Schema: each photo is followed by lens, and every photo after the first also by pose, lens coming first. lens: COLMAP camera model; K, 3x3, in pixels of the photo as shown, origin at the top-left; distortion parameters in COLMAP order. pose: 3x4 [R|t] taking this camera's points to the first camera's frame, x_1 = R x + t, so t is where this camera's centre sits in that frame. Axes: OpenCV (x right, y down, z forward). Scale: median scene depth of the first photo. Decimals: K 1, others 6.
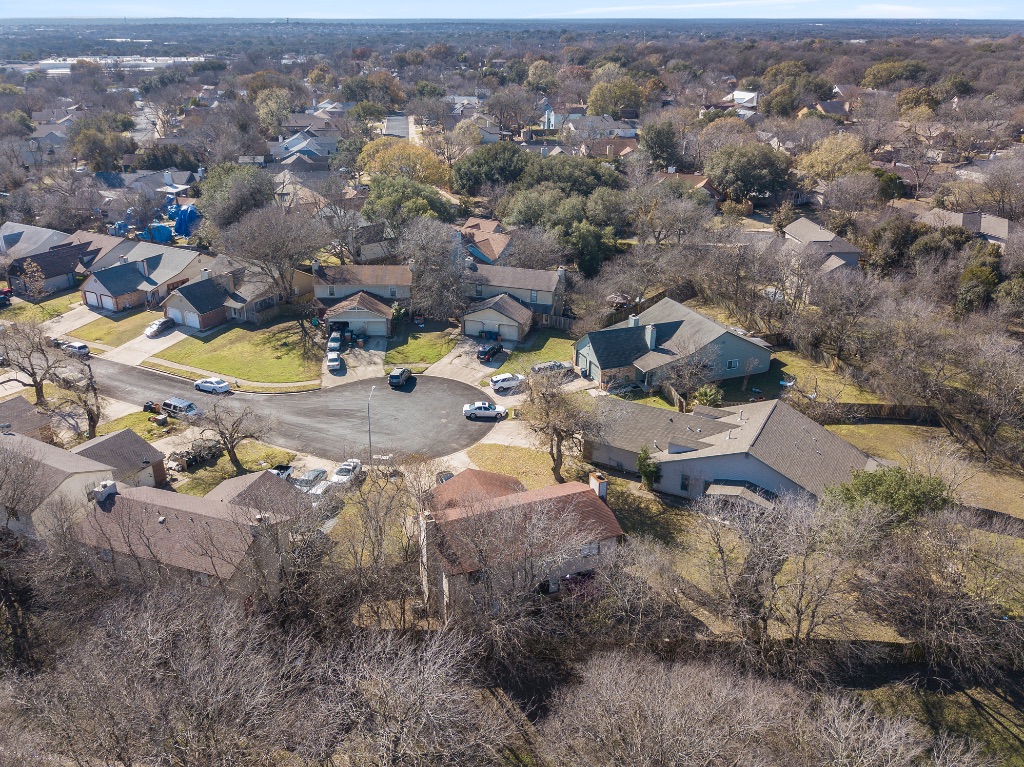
lens RADIAL K [[825.4, 0, 508.7], [0, 825.4, 364.4], [0, 0, 1]] dist [-0.004848, 0.007548]
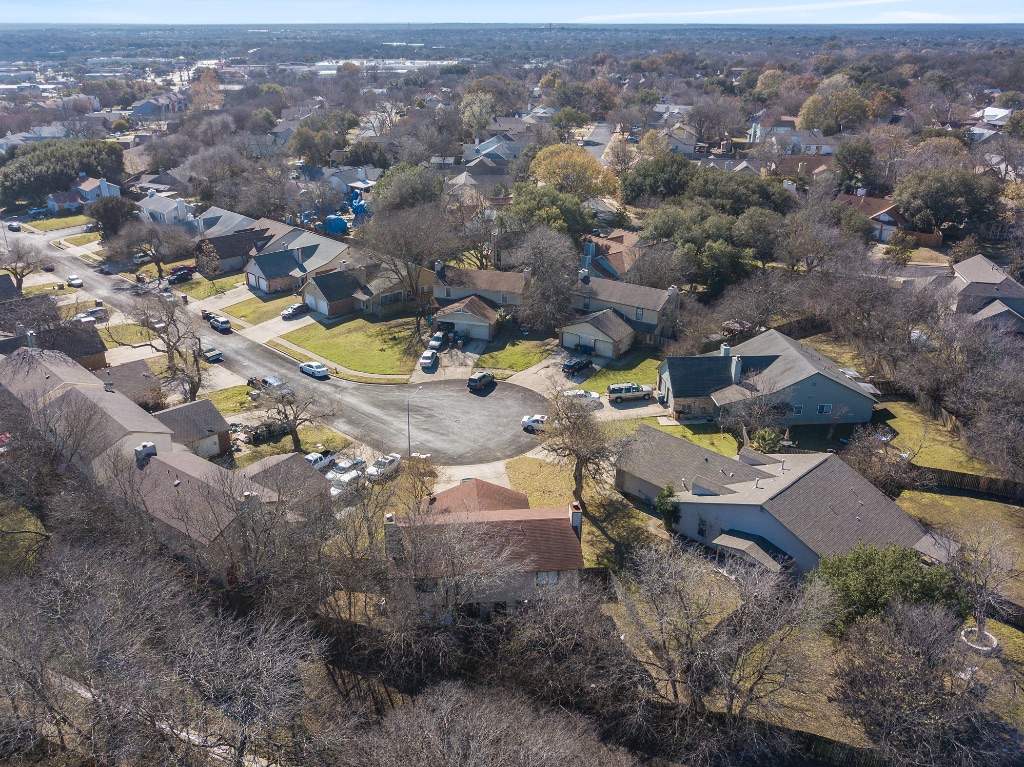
lens RADIAL K [[825.4, 0, 508.7], [0, 825.4, 364.4], [0, 0, 1]] dist [-0.004848, 0.007548]
pose [[0.957763, 0.109552, -0.265873, 0.150694], [-0.111047, 0.993770, 0.009449, -0.016628], [0.265251, 0.020475, 0.963962, 0.021595]]
